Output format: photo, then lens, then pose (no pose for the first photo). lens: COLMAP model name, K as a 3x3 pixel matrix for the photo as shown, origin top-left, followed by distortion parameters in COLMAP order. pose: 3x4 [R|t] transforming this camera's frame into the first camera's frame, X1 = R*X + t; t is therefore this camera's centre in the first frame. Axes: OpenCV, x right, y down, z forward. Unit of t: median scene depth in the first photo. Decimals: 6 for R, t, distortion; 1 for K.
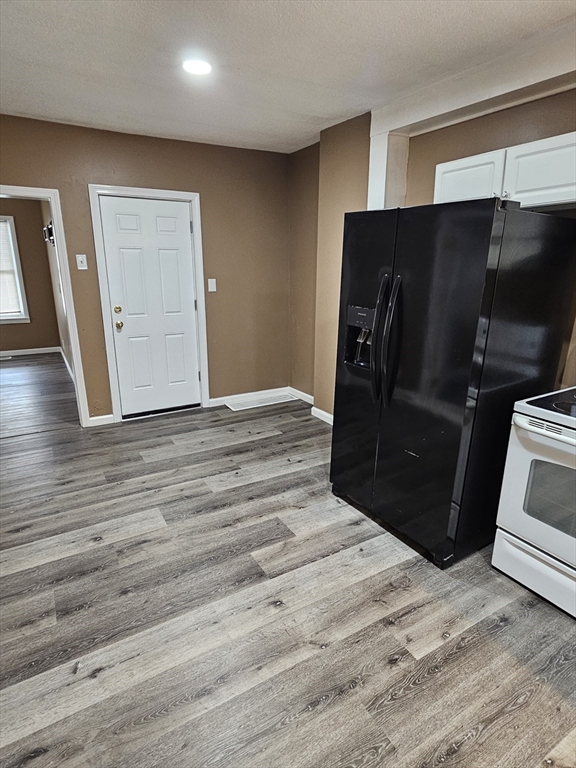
lens RADIAL K [[433.4, 0, 290.1], [0, 433.4, 386.1], [0, 0, 1]] dist [0.000254, -0.000920]
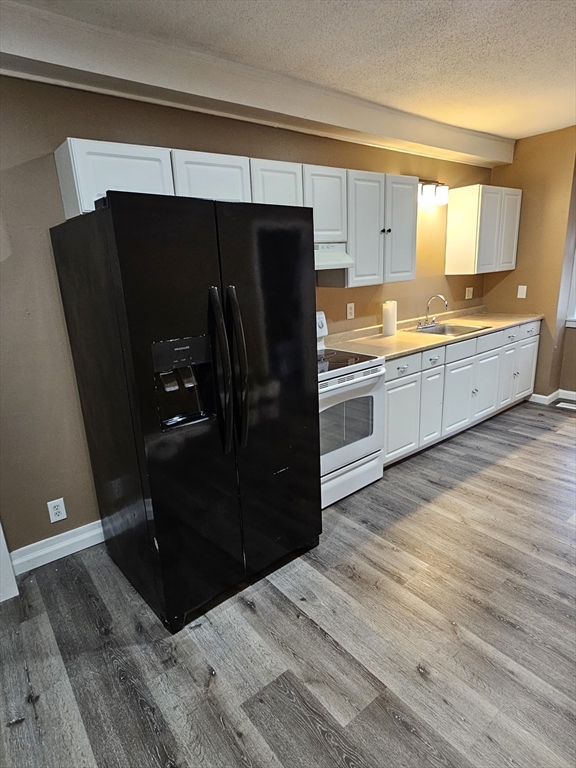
lens RADIAL K [[433.4, 0, 290.1], [0, 433.4, 386.1], [0, 0, 1]] dist [0.000254, -0.000920]
pose [[-0.134074, -0.273761, 0.952407, -0.561309], [0.316160, 0.899042, 0.302929, -0.285041], [-0.939184, 0.341728, -0.033986, 0.949446]]
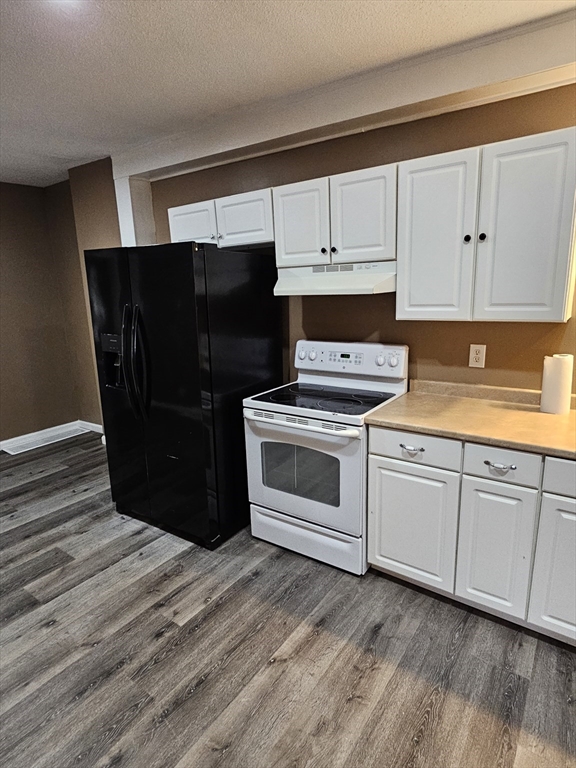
lens RADIAL K [[433.4, 0, 290.1], [0, 433.4, 388.6], [0, 0, 1]] dist [0.000254, -0.000920]
pose [[0.913500, -0.126477, 0.386681, 0.144608], [0.146213, 0.989010, -0.021925, 0.047489], [-0.379658, 0.076566, 0.921953, -0.187217]]
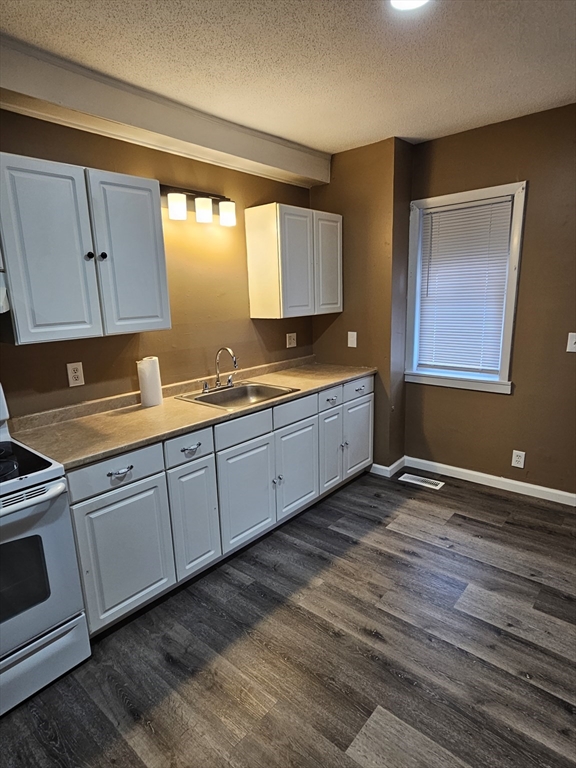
lens RADIAL K [[433.4, 0, 289.9], [0, 433.4, 387.4], [0, 0, 1]] dist [0.000254, -0.000920]
pose [[-0.318598, -0.204522, 0.925563, -0.148808], [0.284637, 0.910739, 0.299225, -0.121818], [-0.904145, 0.358782, -0.231945, 0.389217]]
